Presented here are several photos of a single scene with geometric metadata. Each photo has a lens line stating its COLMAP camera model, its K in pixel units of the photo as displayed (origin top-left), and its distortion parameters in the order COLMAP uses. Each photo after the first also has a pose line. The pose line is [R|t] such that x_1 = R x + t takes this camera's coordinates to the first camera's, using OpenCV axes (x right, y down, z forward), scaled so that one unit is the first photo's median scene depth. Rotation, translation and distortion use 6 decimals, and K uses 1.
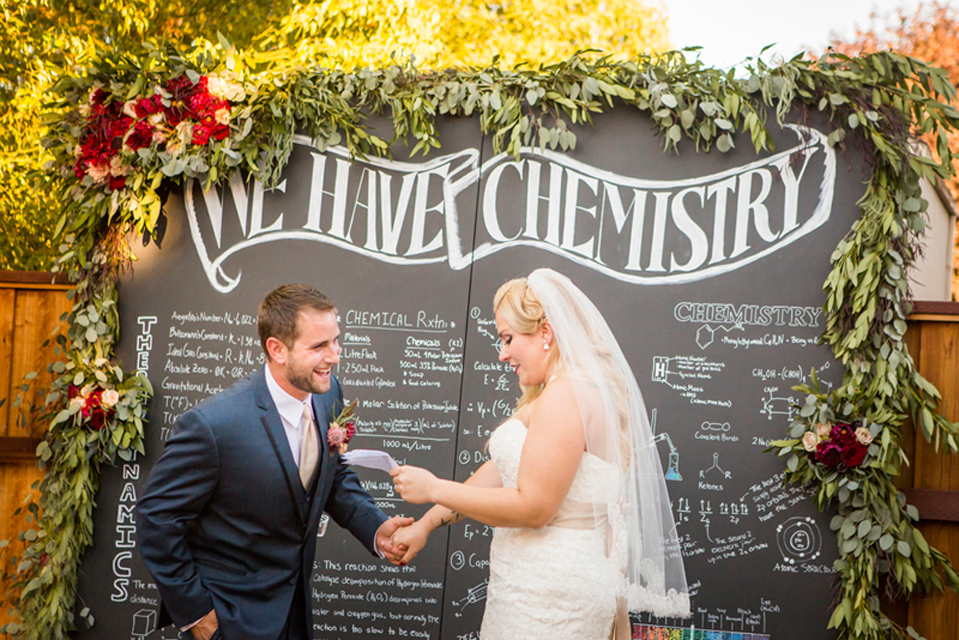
lens RADIAL K [[2199.7, 0, 507.2], [0, 2199.7, 311.6], [0, 0, 1]] dist [0.233691, 0.000000]
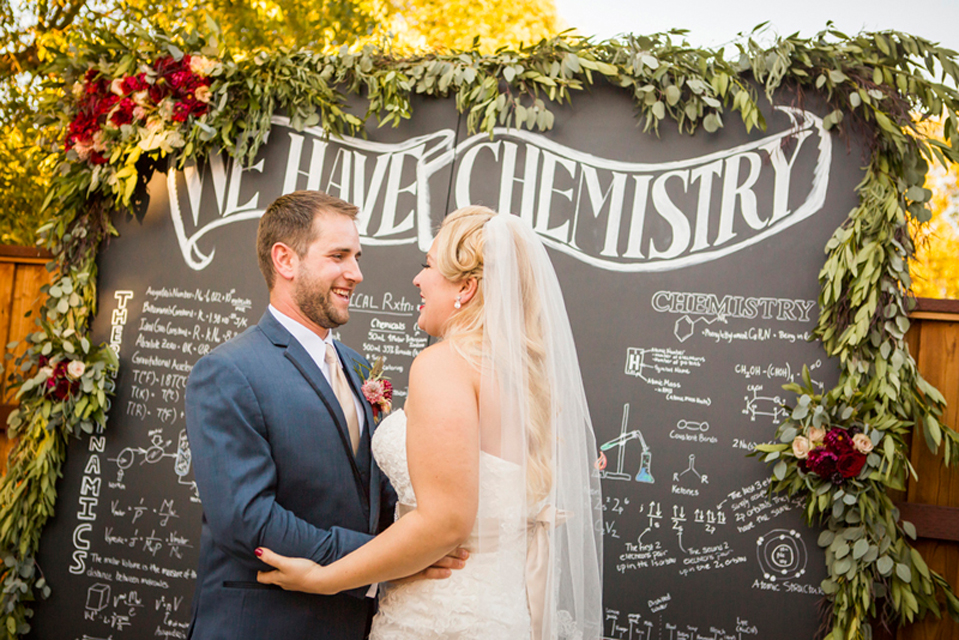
lens RADIAL K [[1296.6, 0, 459.4], [0, 1296.6, 311.2], [0, 0, 1]] dist [-0.014952, 0.000000]
pose [[0.997800, 0.038650, -0.053863, 0.023658], [-0.040005, 0.998904, -0.024294, 0.020533], [0.052865, 0.026395, 0.998253, 0.436511]]
